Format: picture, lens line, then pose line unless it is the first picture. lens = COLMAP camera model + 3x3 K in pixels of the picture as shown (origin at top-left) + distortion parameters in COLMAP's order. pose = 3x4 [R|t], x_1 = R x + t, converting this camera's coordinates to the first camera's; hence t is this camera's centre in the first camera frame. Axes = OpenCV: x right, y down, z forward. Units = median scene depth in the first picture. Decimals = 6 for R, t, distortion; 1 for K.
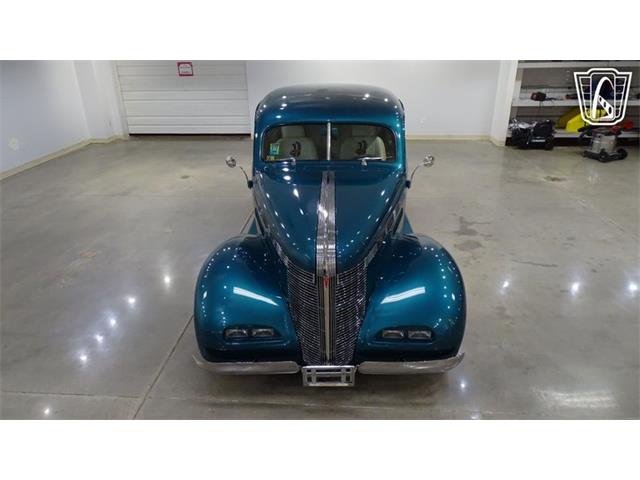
lens RADIAL K [[456.2, 0, 321.0], [0, 456.2, 234.7], [0, 0, 1]] dist [0.000537, -0.001927]
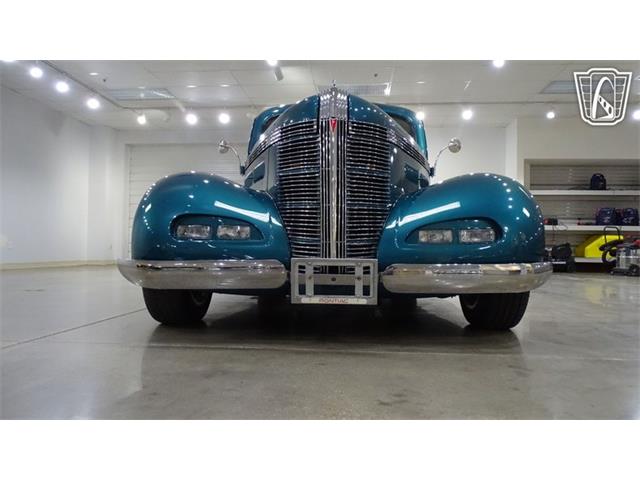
lens RADIAL K [[453.2, 0, 321.6], [0, 453.2, 238.9], [0, 0, 1]] dist [-0.001632, 0.002669]
pose [[0.999581, 0.024994, -0.014606, 0.006339], [-0.028836, 0.904065, -0.426422, 0.450478], [0.002547, 0.426664, 0.904407, 0.382217]]
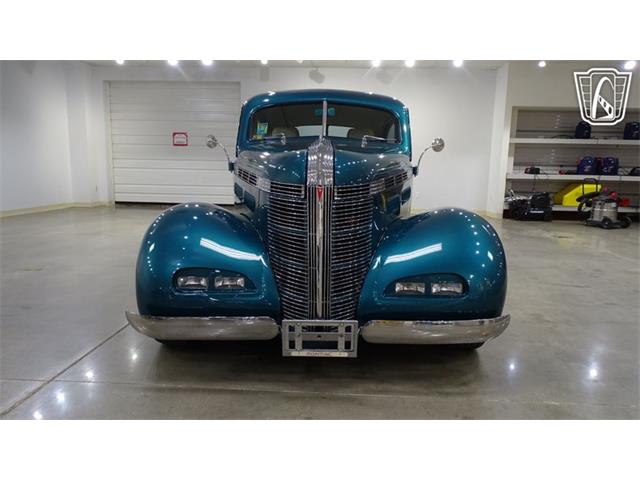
lens RADIAL K [[453.2, 0, 321.6], [0, 453.2, 238.9], [0, 0, 1]] dist [-0.001632, 0.002669]
pose [[0.999392, 0.028466, 0.020135, 0.000827], [-0.022406, 0.966775, -0.254644, 0.296701], [-0.026715, 0.254038, 0.966825, 0.261464]]
